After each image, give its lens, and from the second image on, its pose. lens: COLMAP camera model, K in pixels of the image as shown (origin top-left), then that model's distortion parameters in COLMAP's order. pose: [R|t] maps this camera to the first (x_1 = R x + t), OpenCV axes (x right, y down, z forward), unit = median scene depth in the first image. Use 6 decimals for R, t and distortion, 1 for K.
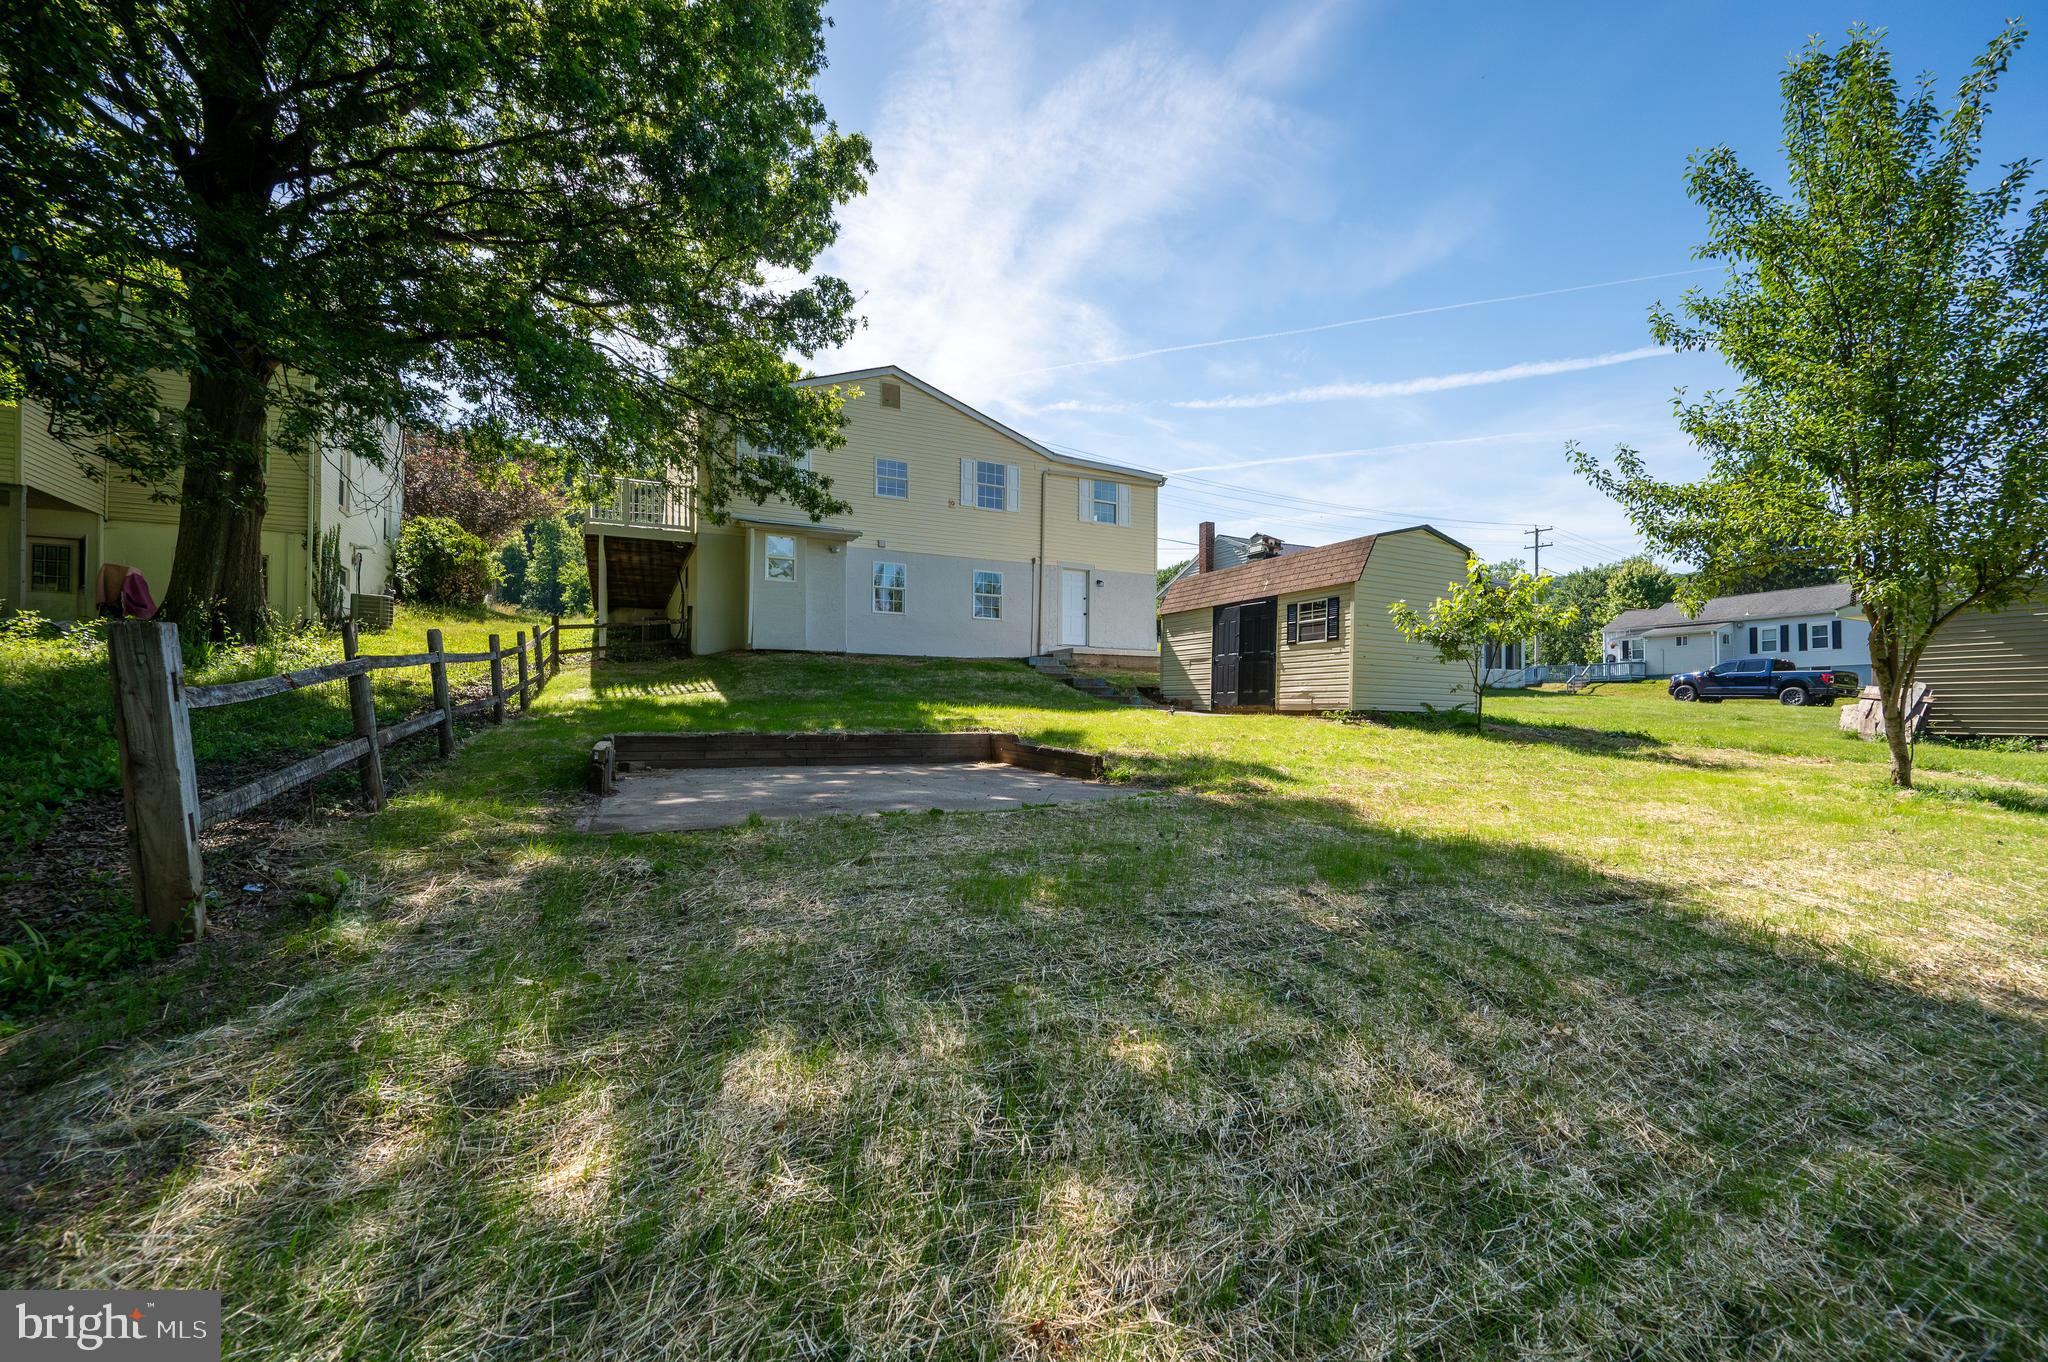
lens RADIAL K [[856.1, 0, 1024.0], [0, 856.1, 681.0], [0, 0, 1]] dist [-0.002526, -0.000269]
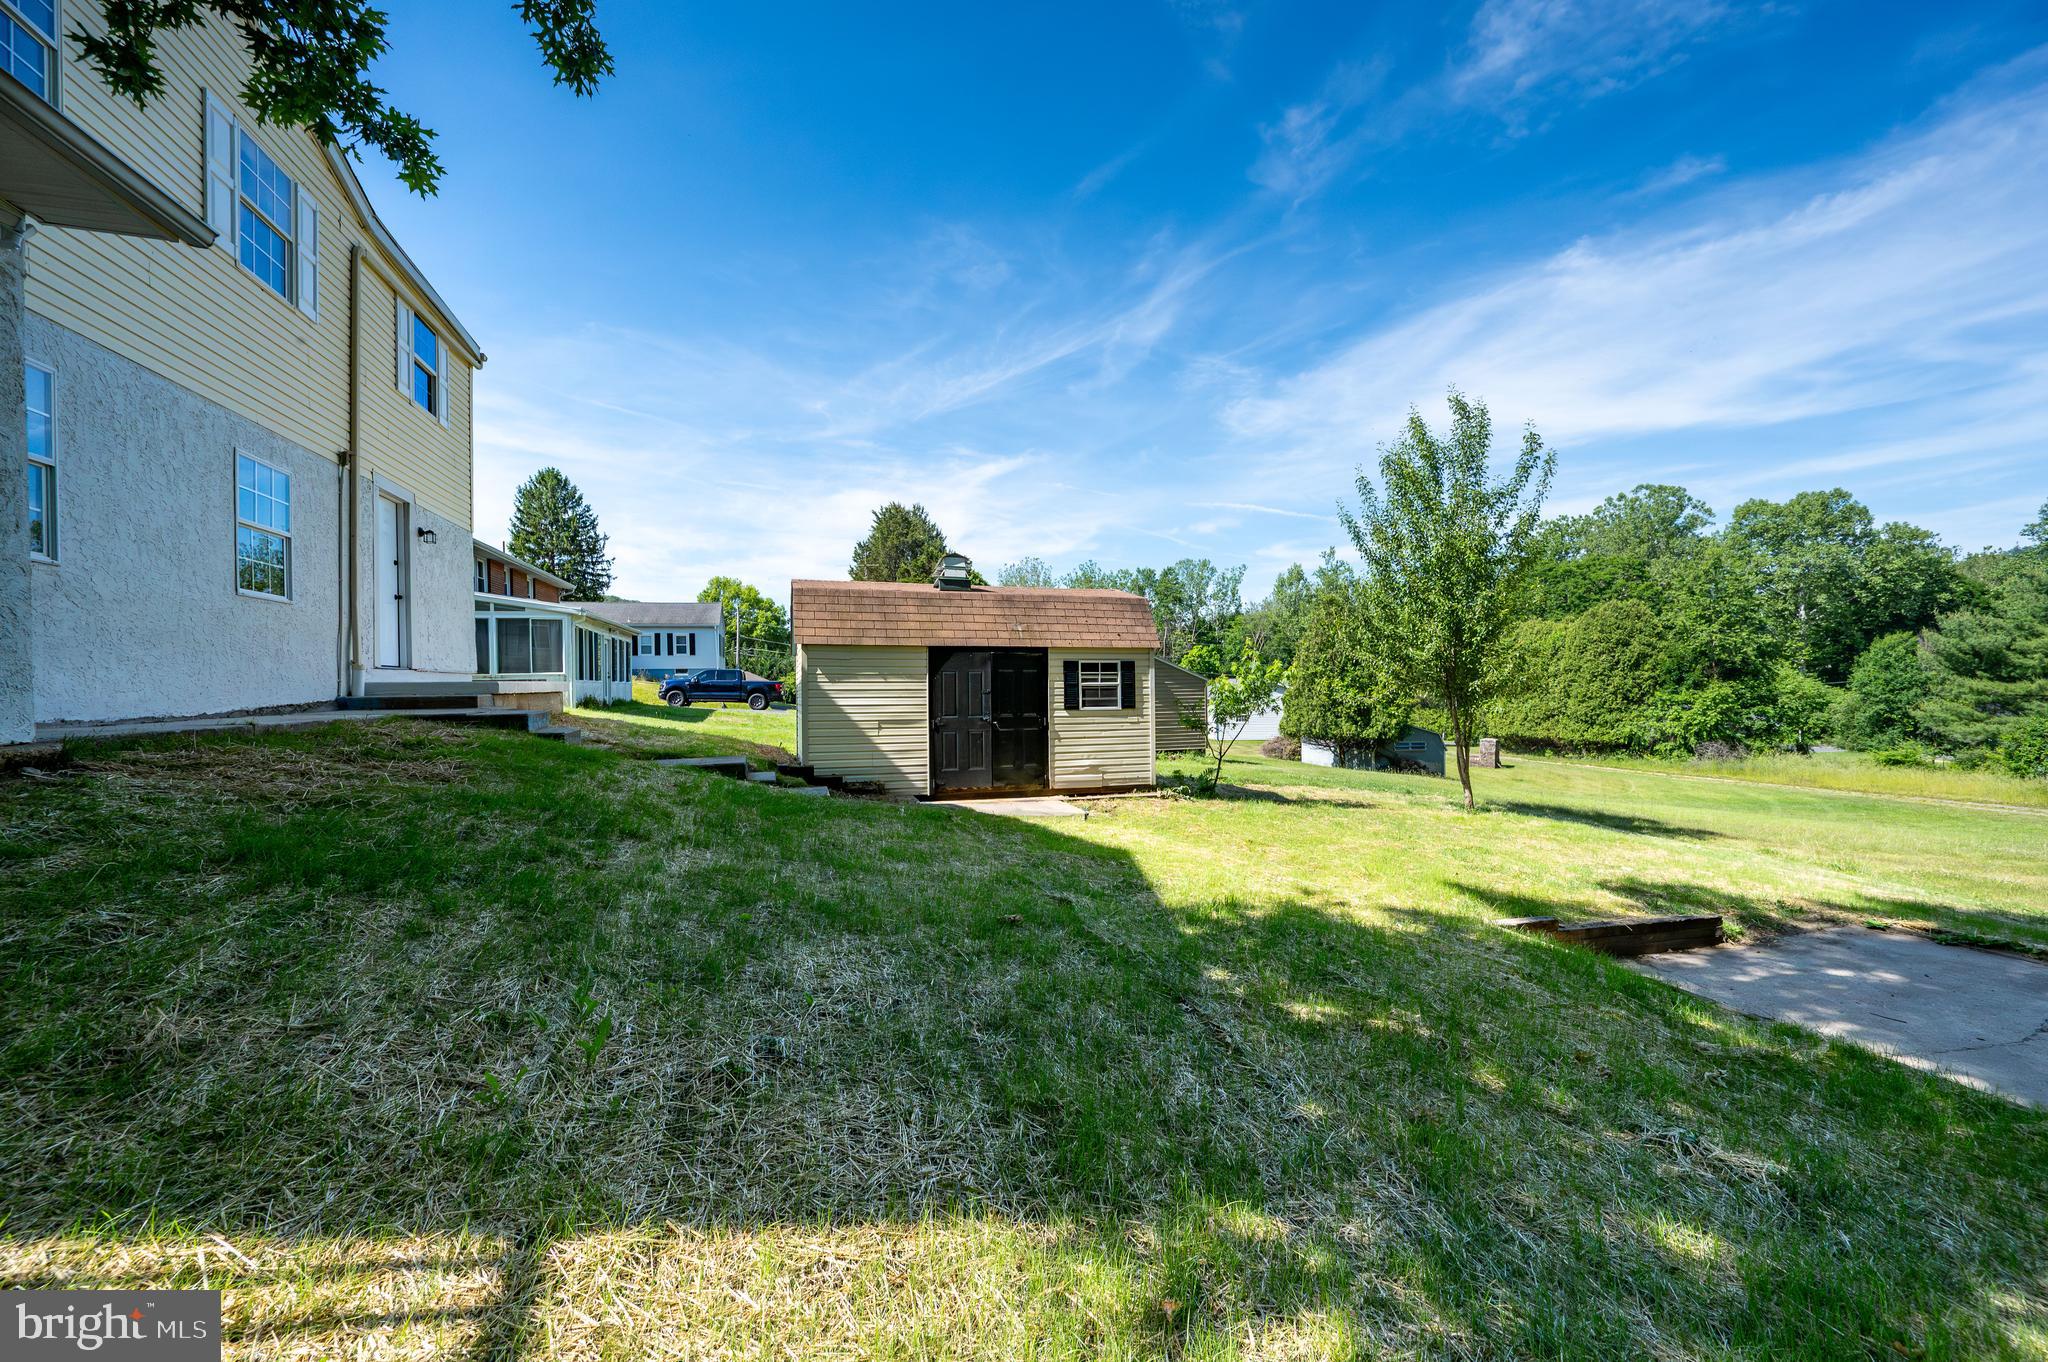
lens RADIAL K [[817.7, 0, 1044.5], [0, 817.7, 676.7], [0, 0, 1]] dist [-0.000915, 0.000063]
pose [[0.137941, 0.004664, 0.990429, -0.347312], [-0.036315, 0.999340, 0.000352, -0.053521], [-0.989774, -0.036016, 0.138019, 0.664433]]
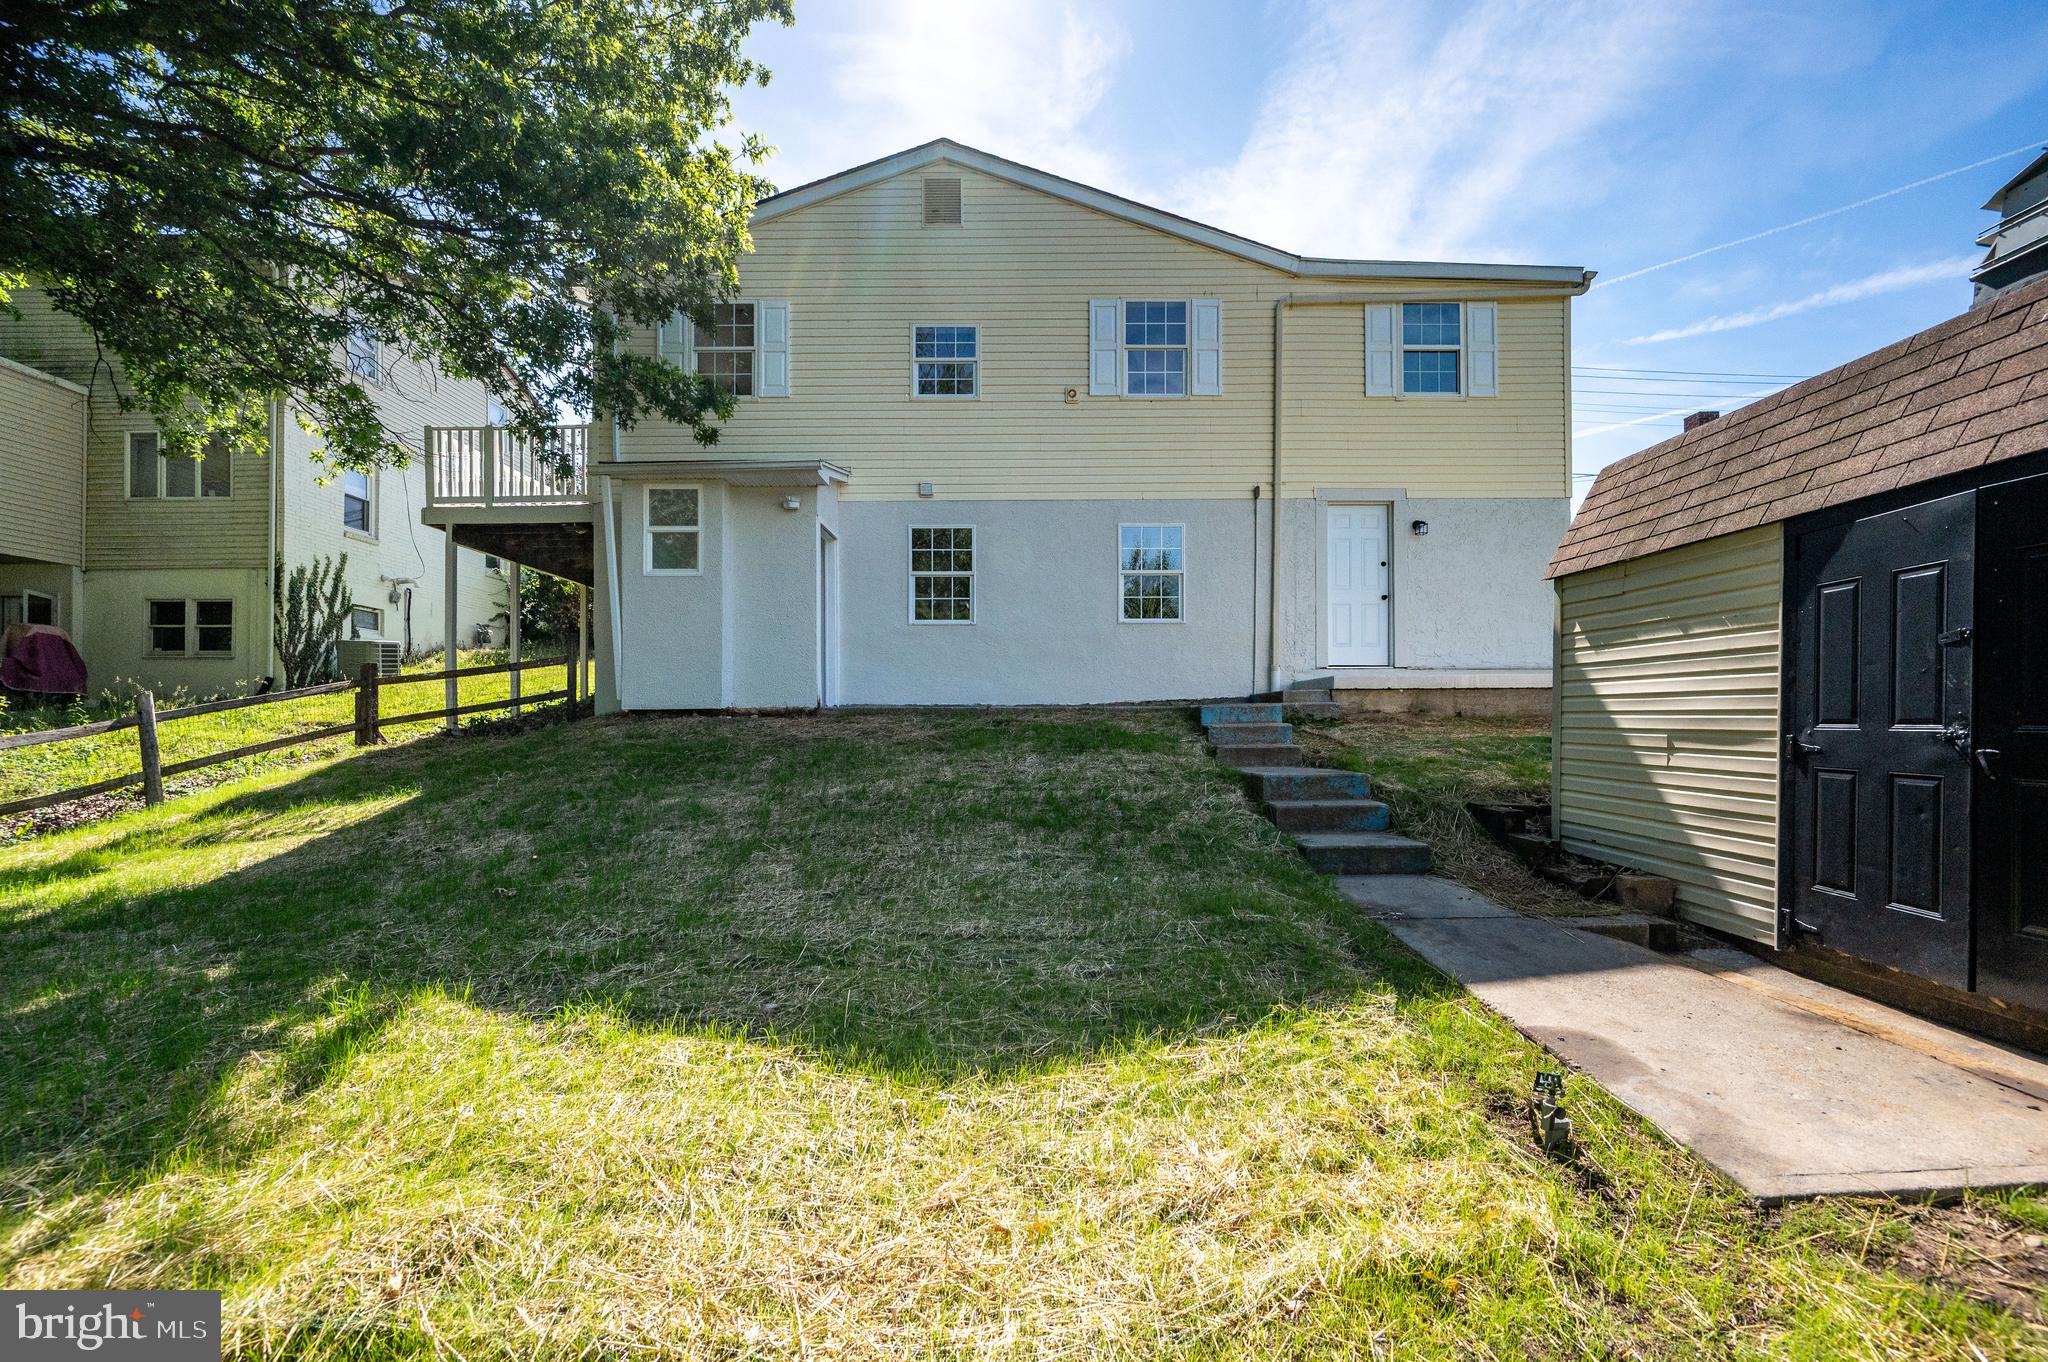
lens RADIAL K [[815.4, 0, 1023.4], [0, 815.4, 716.8], [0, 0, 1]] dist [-0.011093, -0.000205]
pose [[0.890968, -0.009793, -0.453960, 0.107767], [0.028436, 0.999008, 0.034258, -0.037259], [0.453175, -0.043432, 0.890363, 0.570325]]
